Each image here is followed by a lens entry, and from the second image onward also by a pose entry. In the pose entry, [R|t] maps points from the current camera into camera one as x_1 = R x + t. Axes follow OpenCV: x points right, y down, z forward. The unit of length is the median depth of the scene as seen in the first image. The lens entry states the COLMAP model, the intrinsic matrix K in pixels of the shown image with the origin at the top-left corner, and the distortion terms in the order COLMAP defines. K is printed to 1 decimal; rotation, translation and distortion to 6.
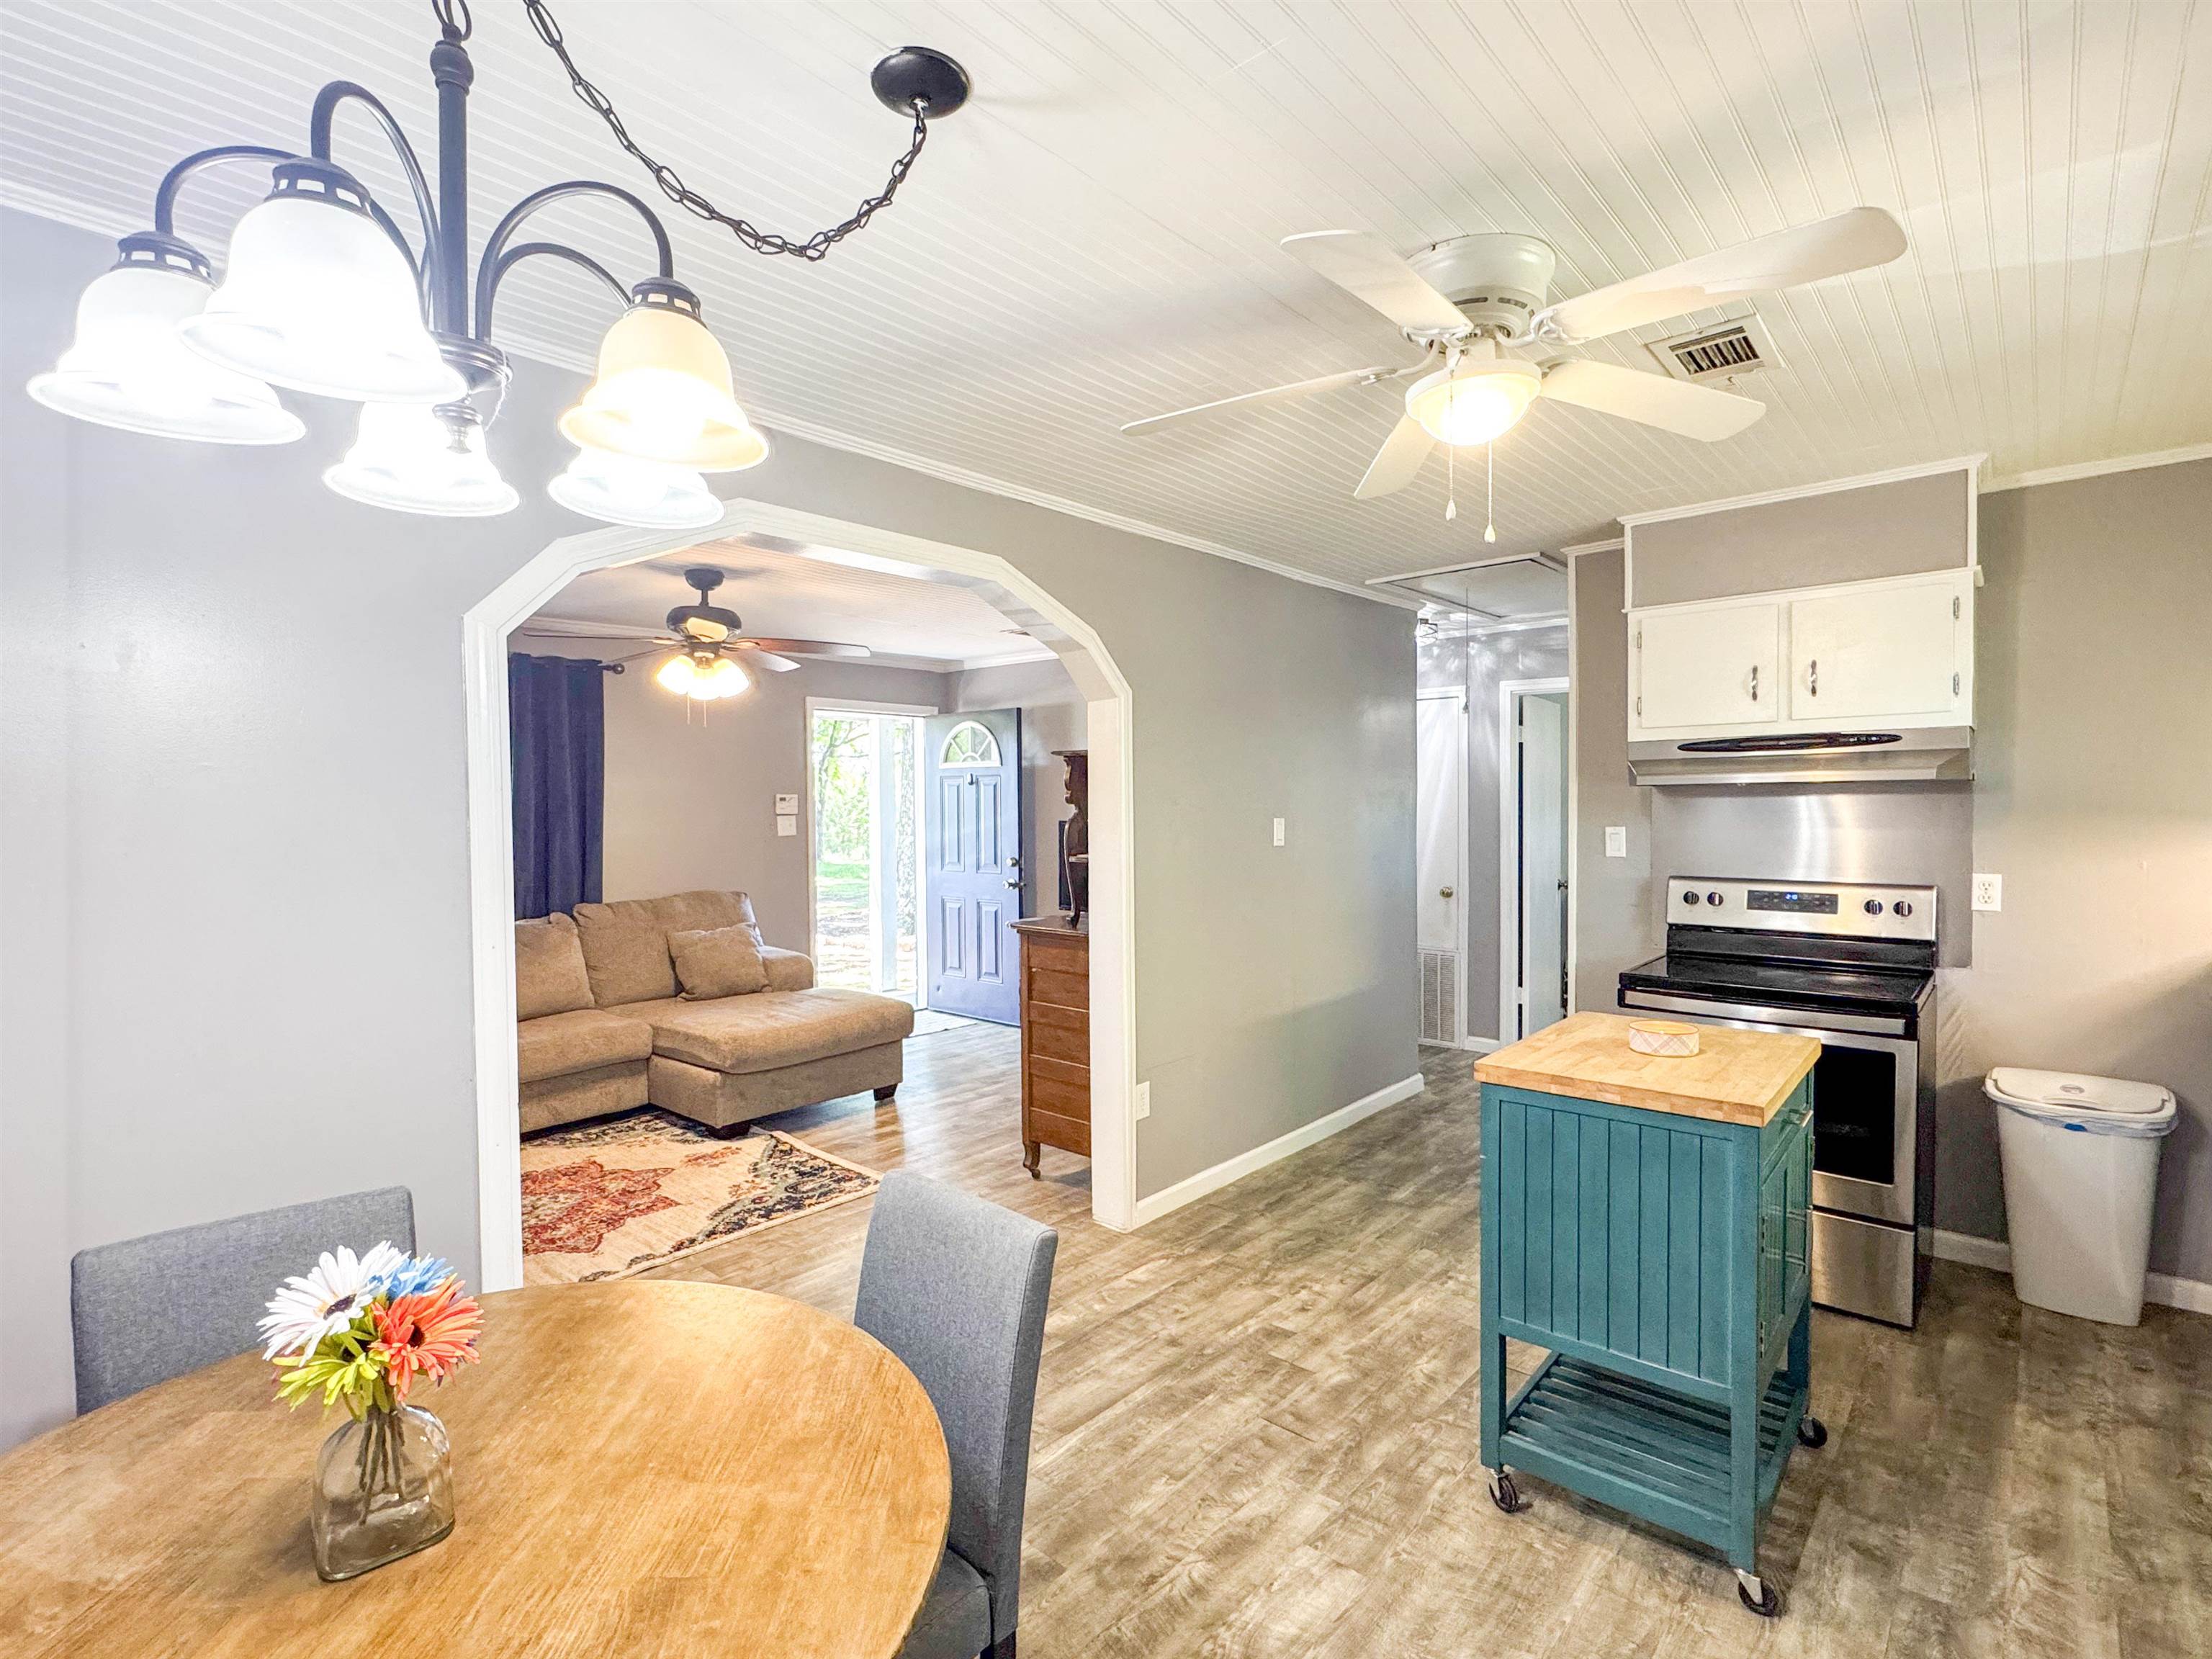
lens RADIAL K [[1053.9, 0, 1107.7], [0, 1053.9, 832.3], [0, 0, 1]] dist [-0.002779, 0.000004]
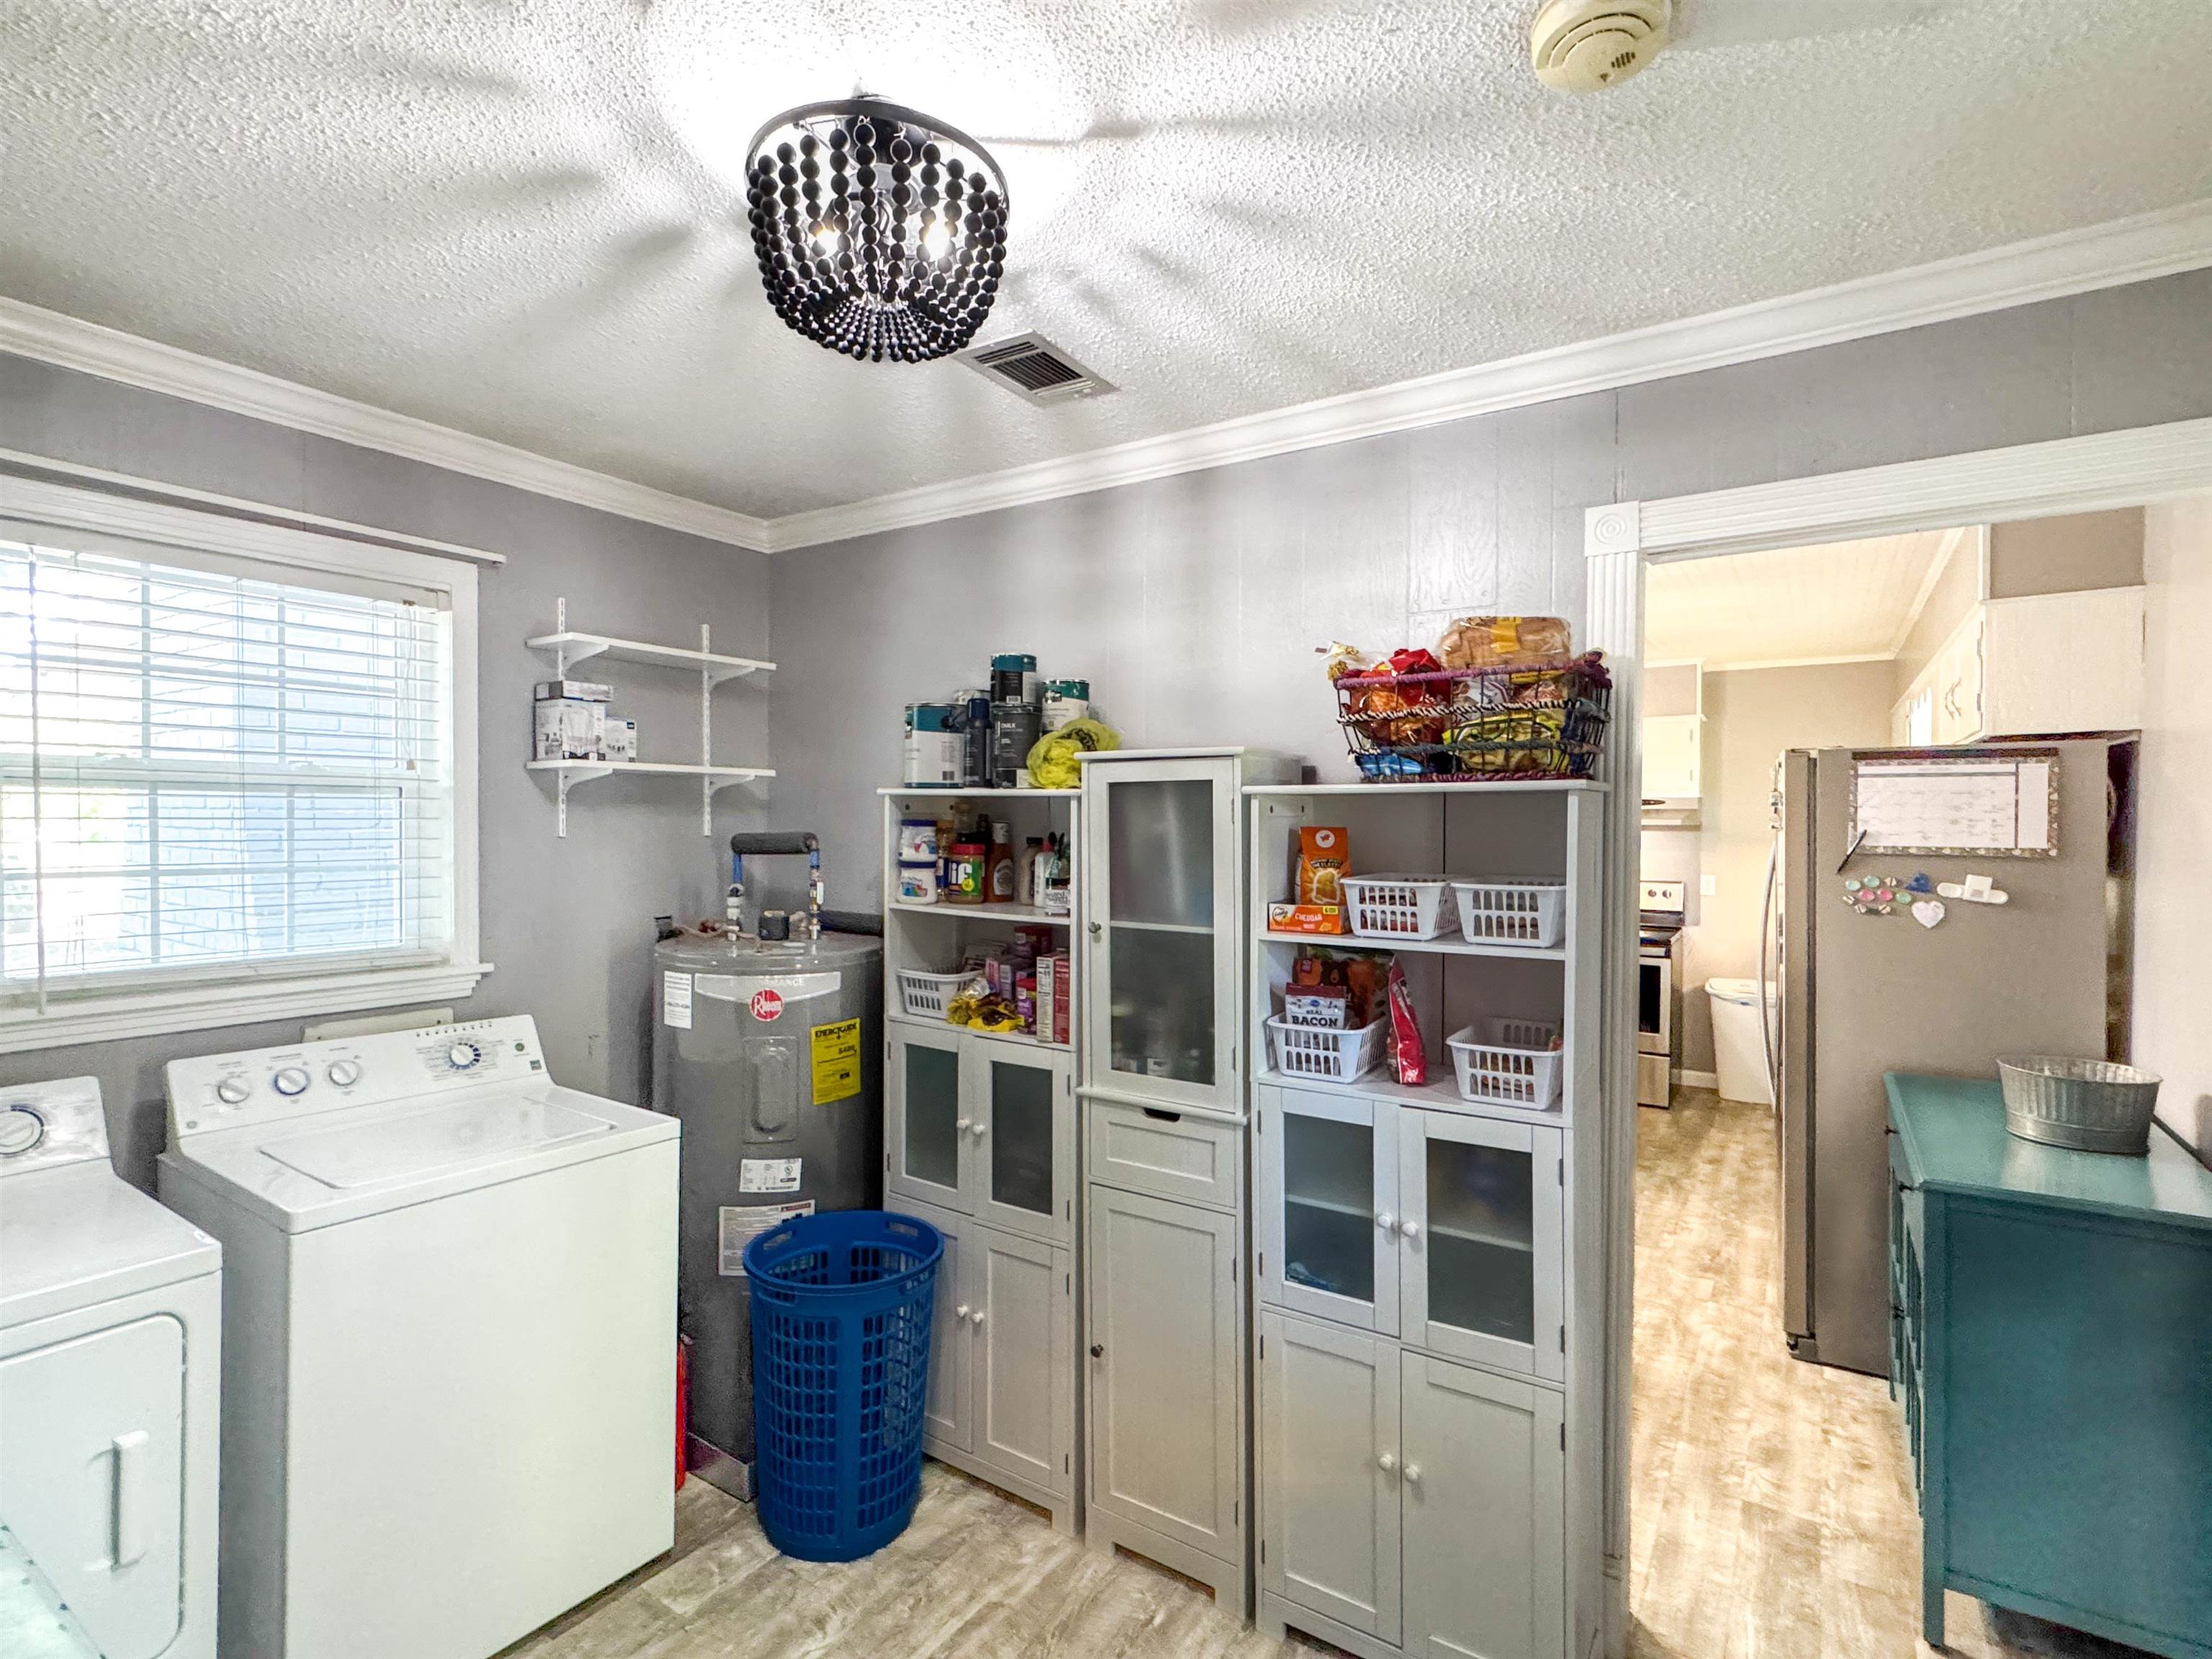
lens RADIAL K [[1060.2, 0, 1100.9], [0, 1060.2, 830.8], [0, 0, 1]] dist [-0.002873, -0.000314]
pose [[0.990773, 0.010971, 0.135088, -0.512098], [-0.008915, 0.999835, -0.015812, 0.000358], [-0.135239, 0.014462, 0.990707, -0.756365]]
